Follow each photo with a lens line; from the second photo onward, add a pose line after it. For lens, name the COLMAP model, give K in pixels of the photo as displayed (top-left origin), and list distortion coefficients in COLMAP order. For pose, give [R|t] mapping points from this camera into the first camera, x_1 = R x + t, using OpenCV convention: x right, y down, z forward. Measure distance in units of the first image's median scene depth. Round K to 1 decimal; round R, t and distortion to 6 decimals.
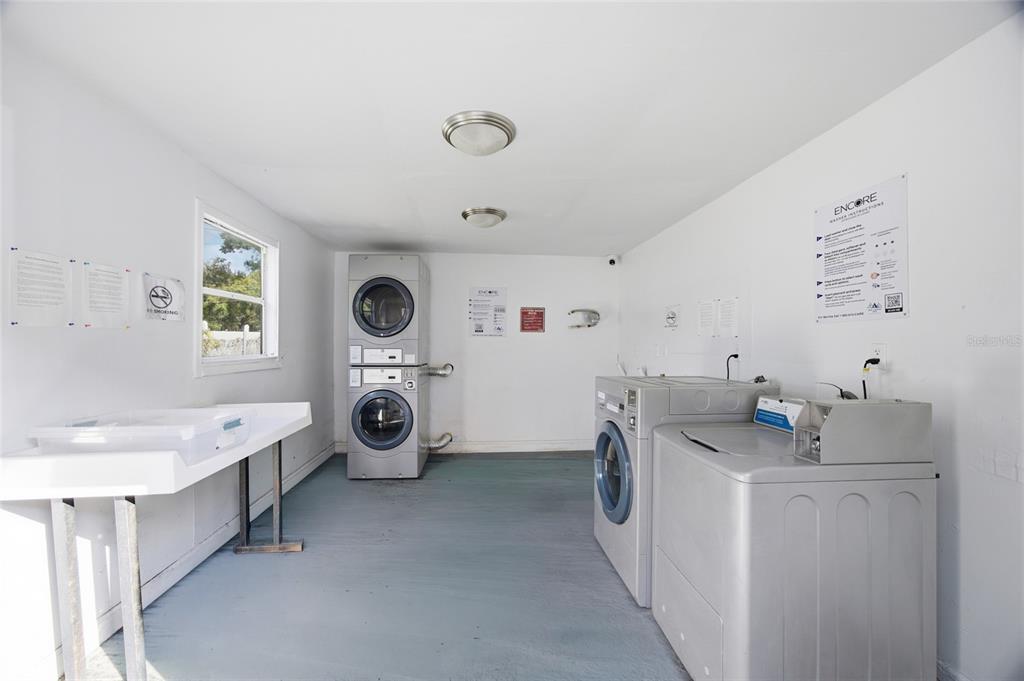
lens RADIAL K [[400.1, 0, 514.9], [0, 400.1, 342.2], [0, 0, 1]] dist [-0.000539, 0.000771]
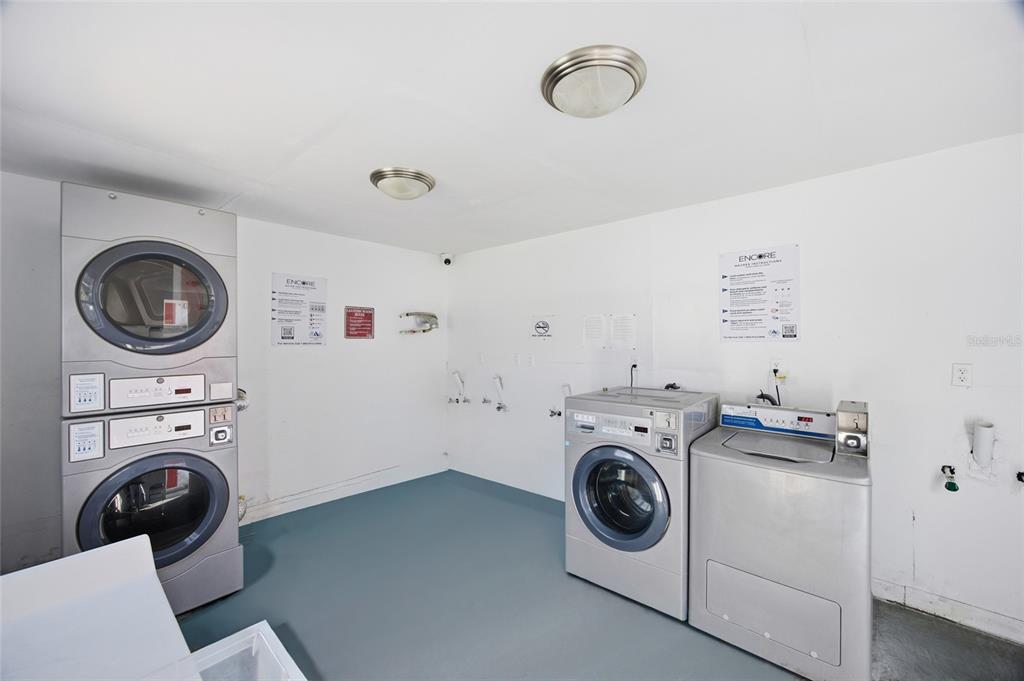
lens RADIAL K [[400.1, 0, 513.9], [0, 400.1, 341.7], [0, 0, 1]] dist [-0.000539, 0.000771]
pose [[0.725578, -0.009384, 0.688076, -0.356953], [0.001601, 0.999927, 0.011949, -0.036076], [-0.688138, -0.007569, 0.725541, 0.291992]]
